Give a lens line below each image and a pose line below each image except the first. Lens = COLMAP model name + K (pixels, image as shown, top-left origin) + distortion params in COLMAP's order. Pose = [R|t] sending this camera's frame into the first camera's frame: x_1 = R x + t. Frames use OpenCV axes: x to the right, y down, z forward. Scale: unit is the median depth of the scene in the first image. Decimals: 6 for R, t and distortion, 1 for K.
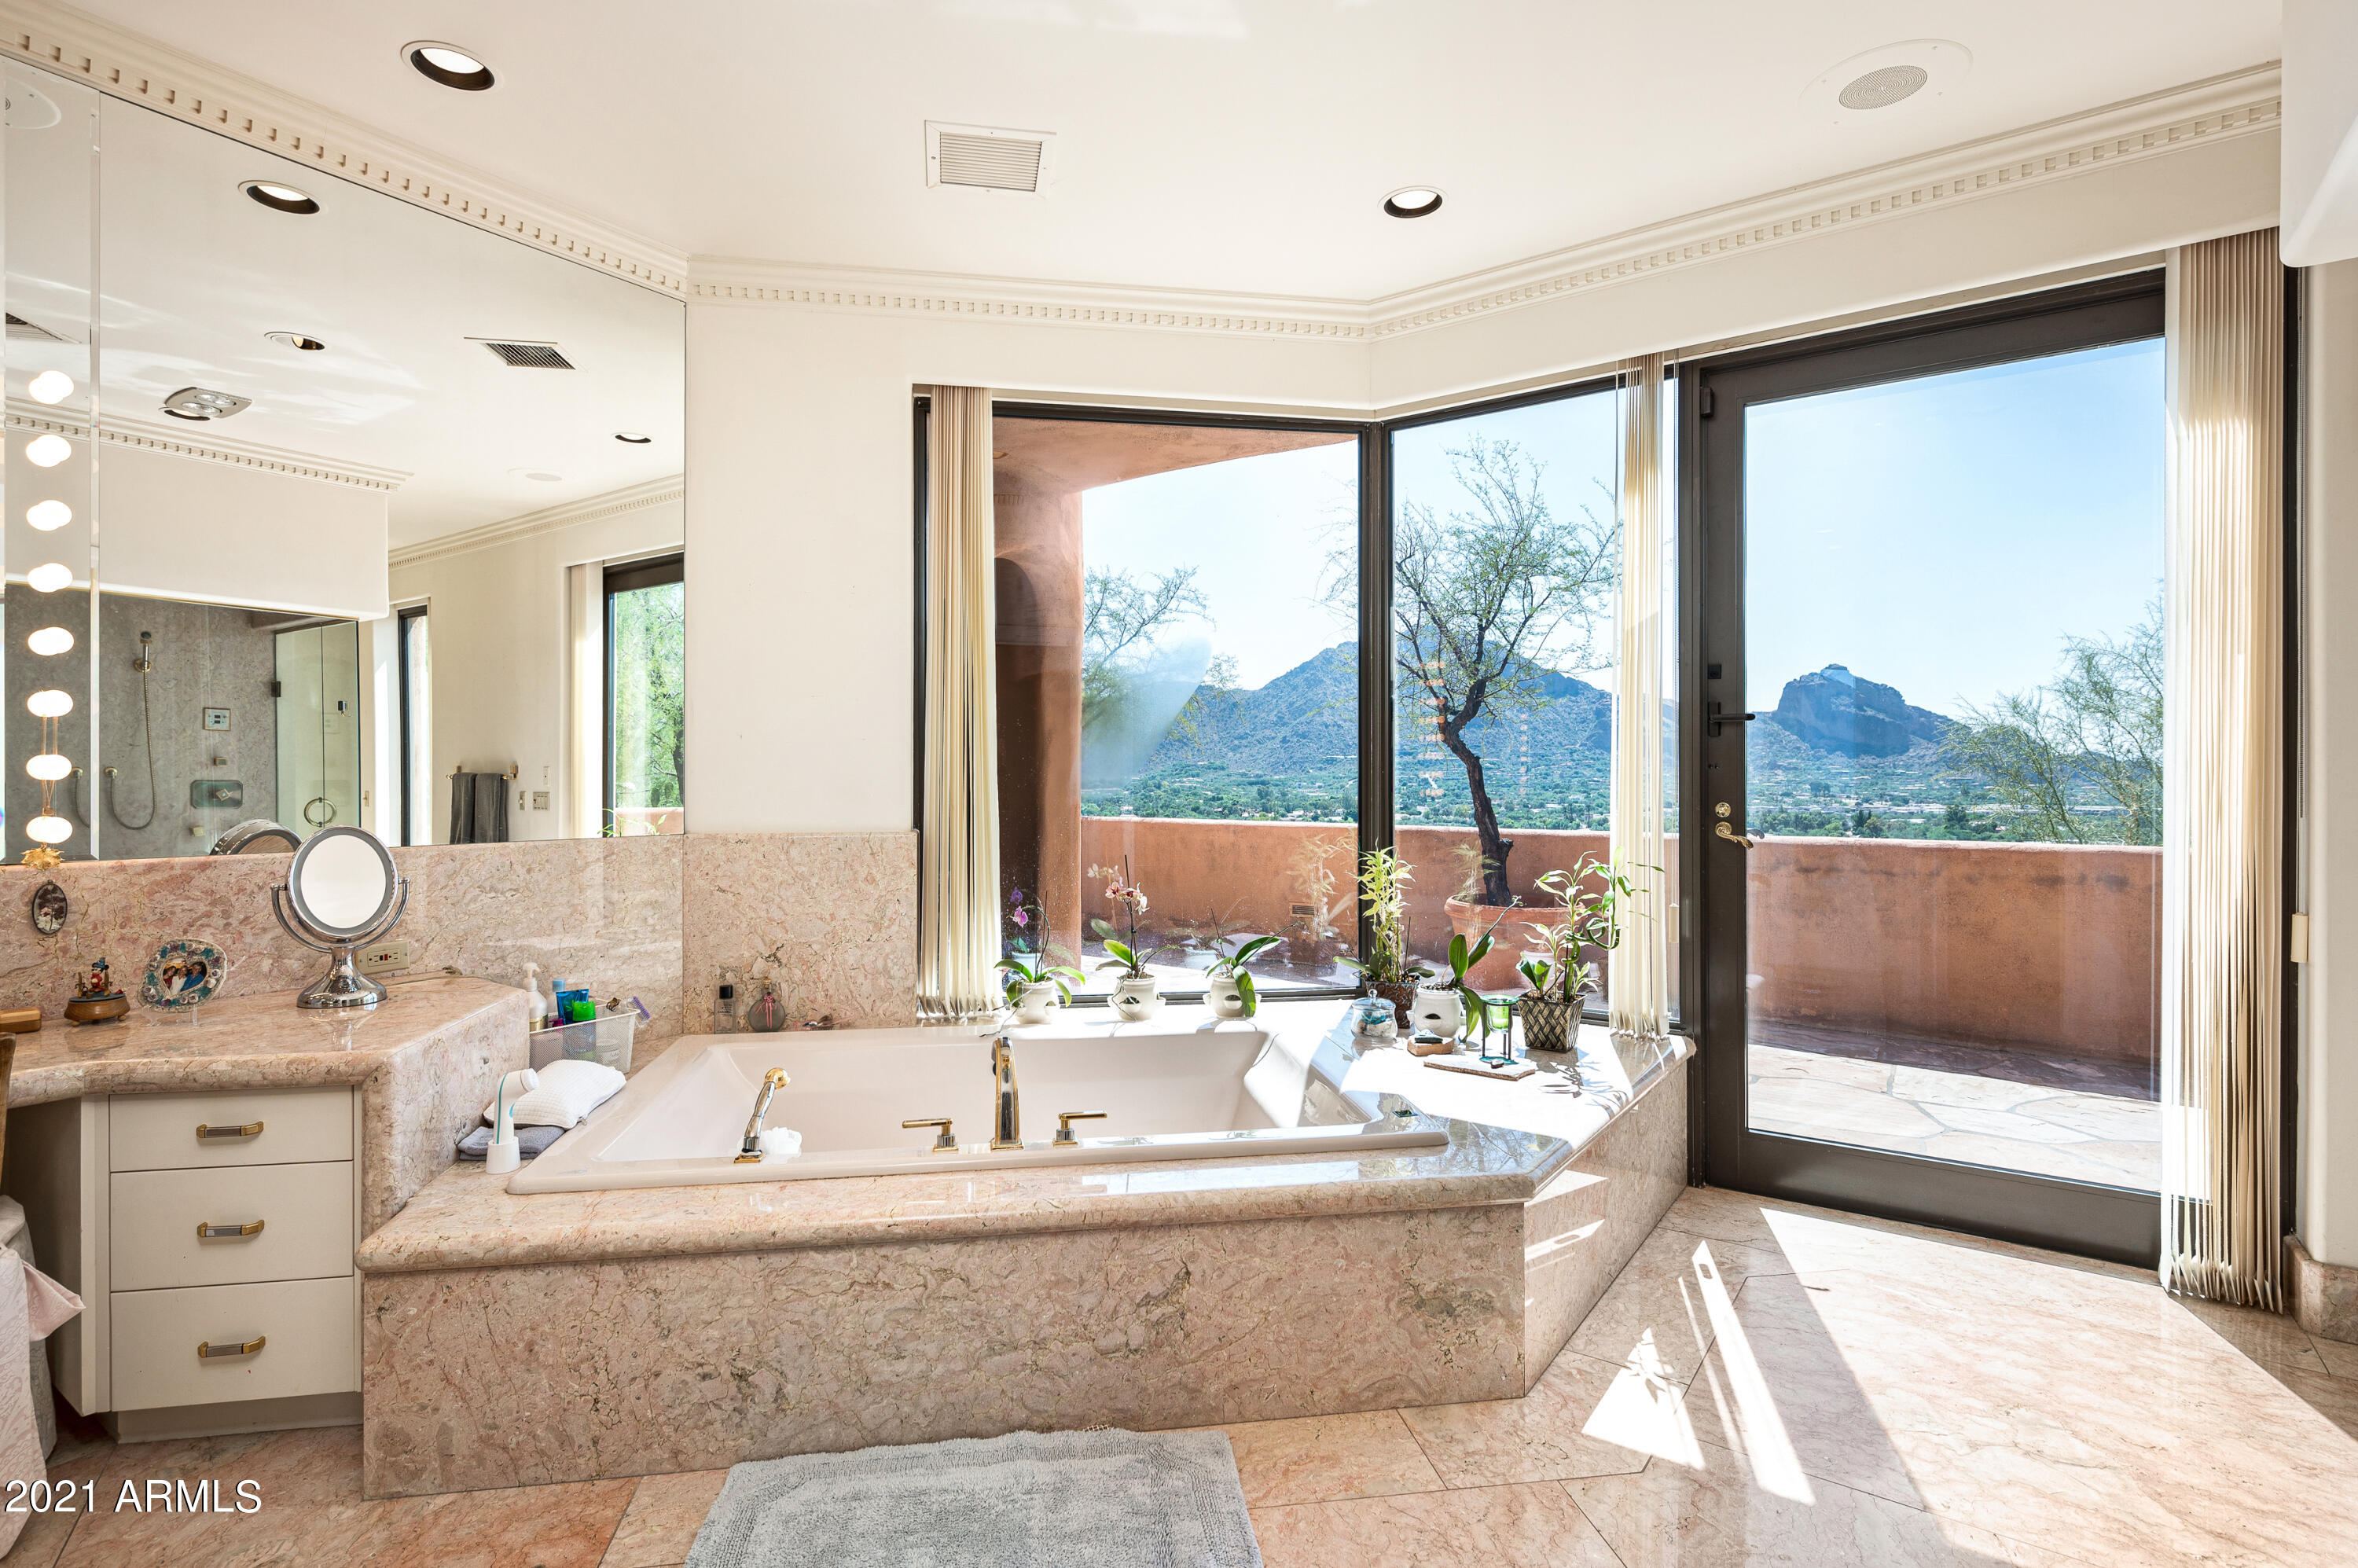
lens RADIAL K [[1152.6, 0, 1179.0], [0, 1152.6, 784.0], [0, 0, 1]] dist [0.002789, 0.000436]
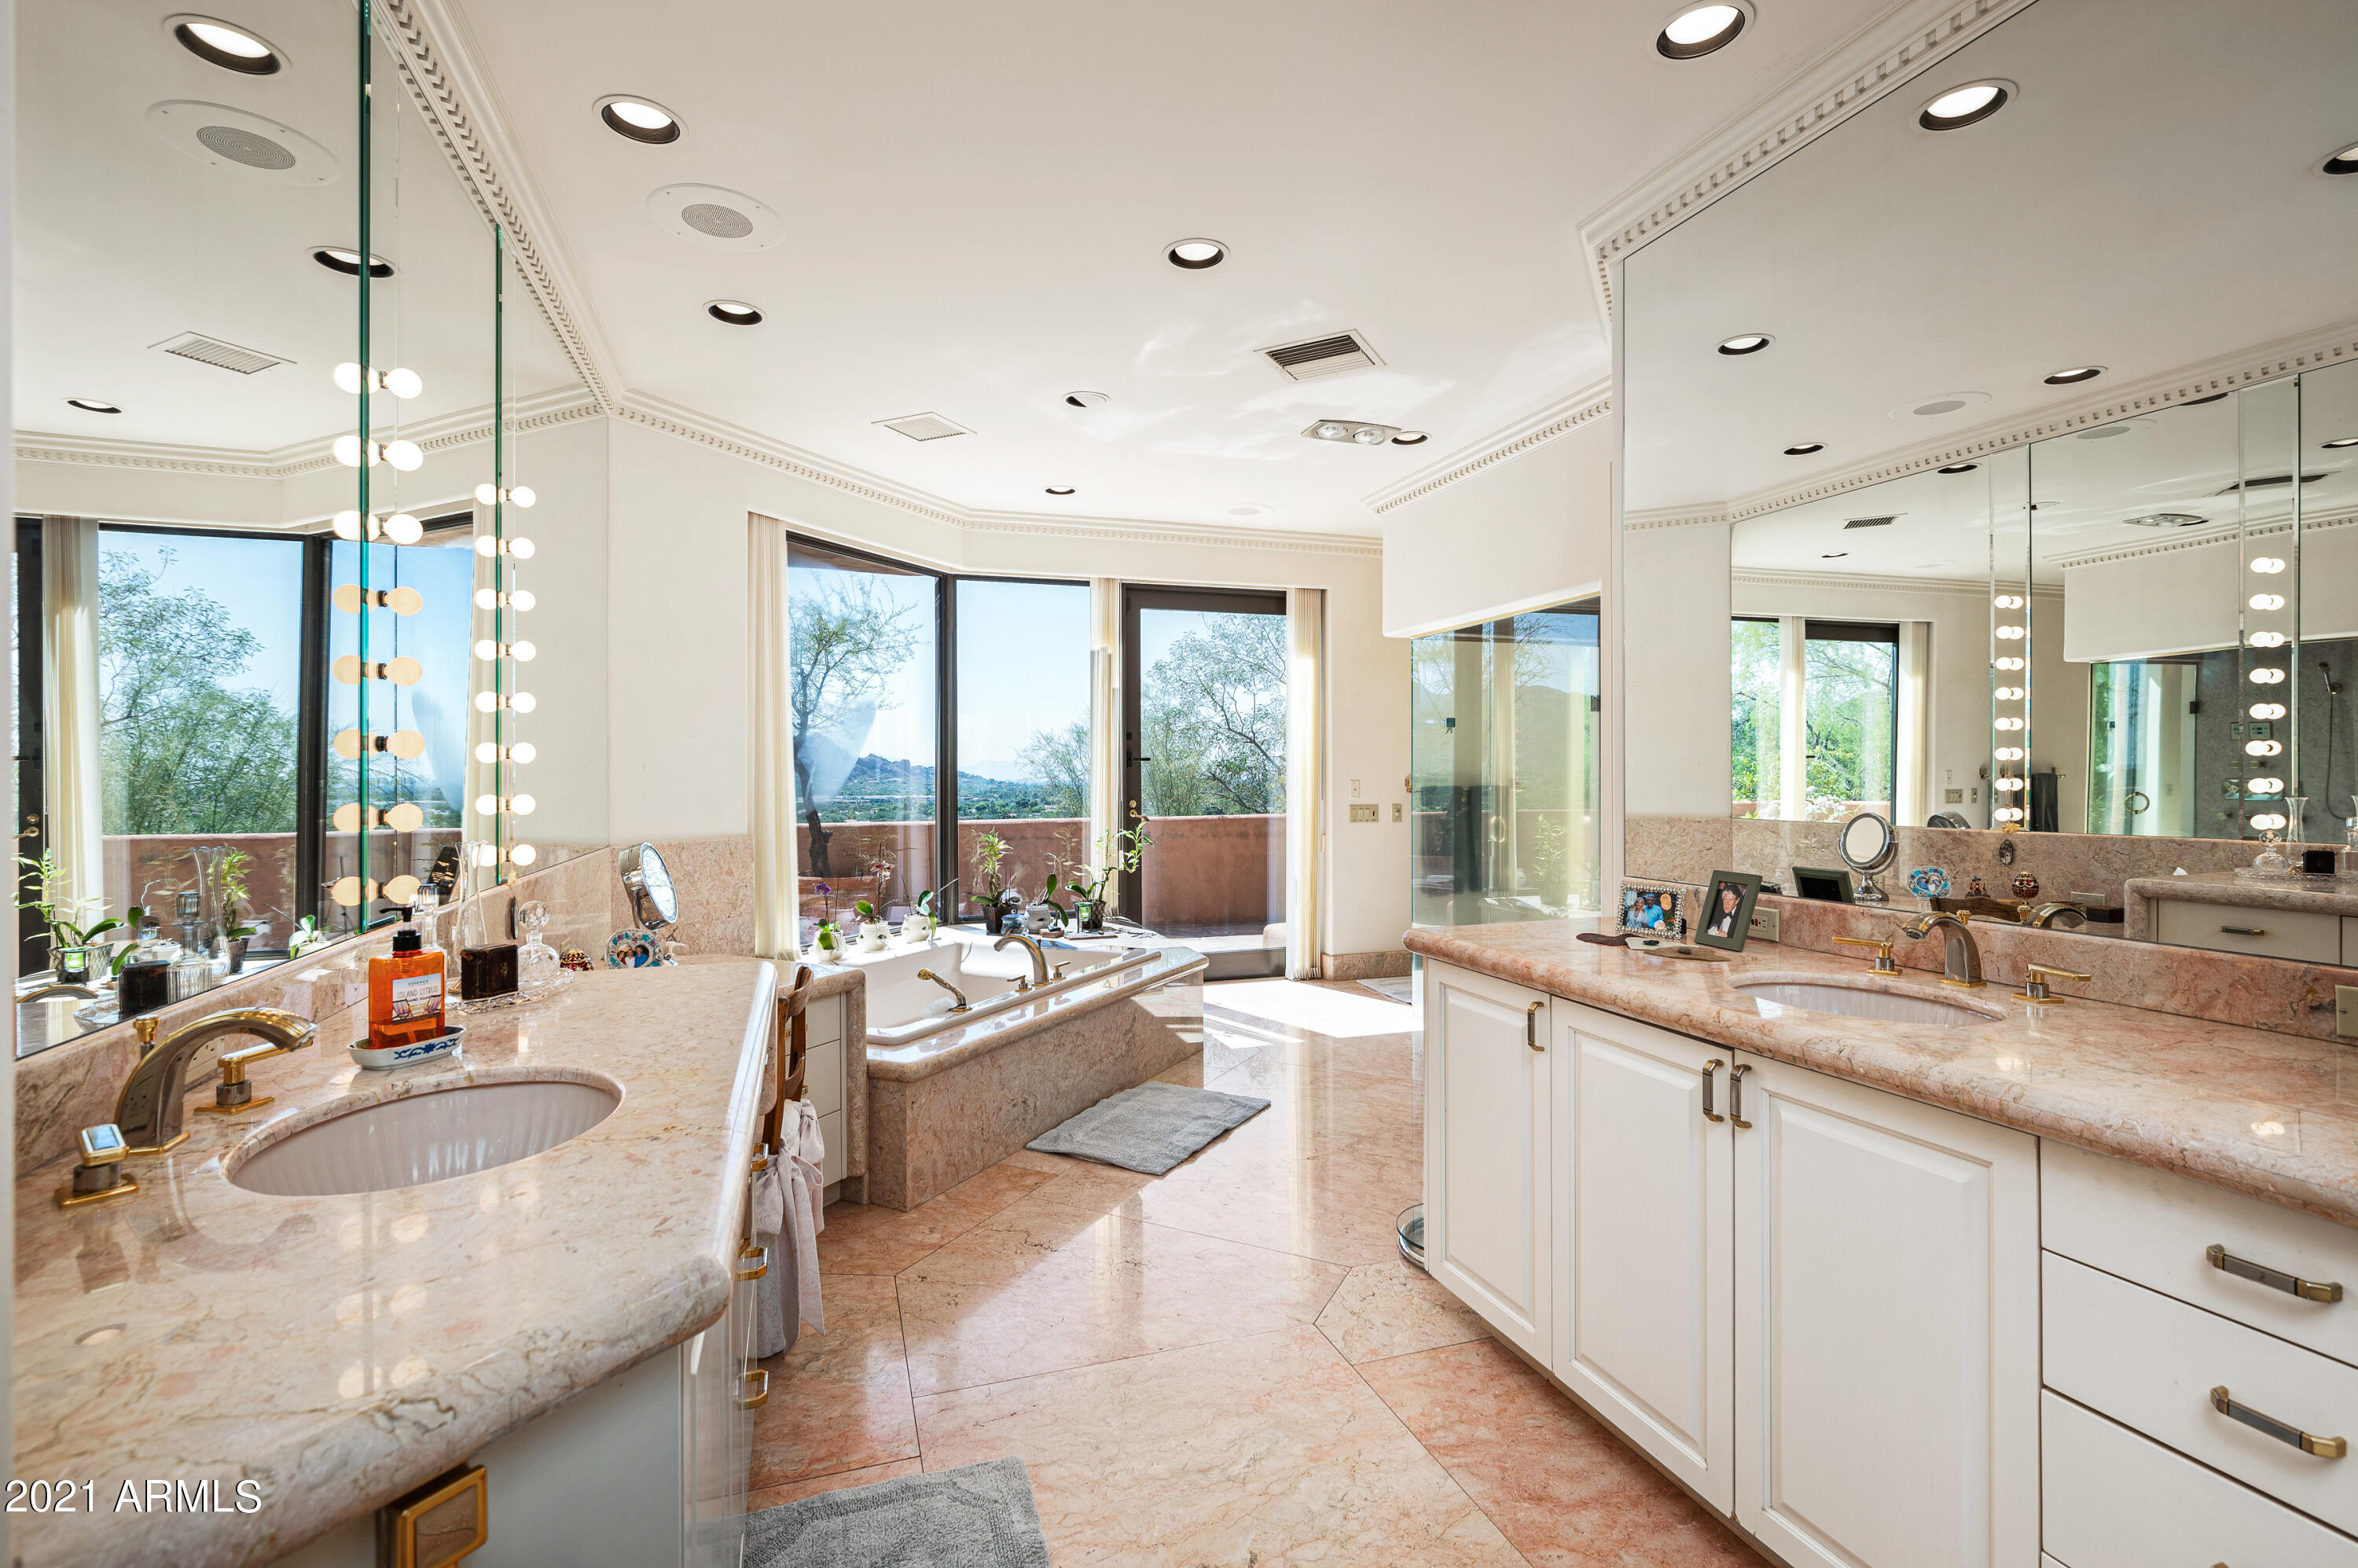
lens RADIAL K [[1061.3, 0, 1179.0], [0, 1061.3, 784.0], [0, 0, 1]] dist [-0.000168, -0.000124]
pose [[0.584310, -0.012983, 0.811427, -0.970708], [0.011216, 0.999906, 0.007923, -0.024895], [-0.811453, 0.004471, 0.584400, -0.160733]]
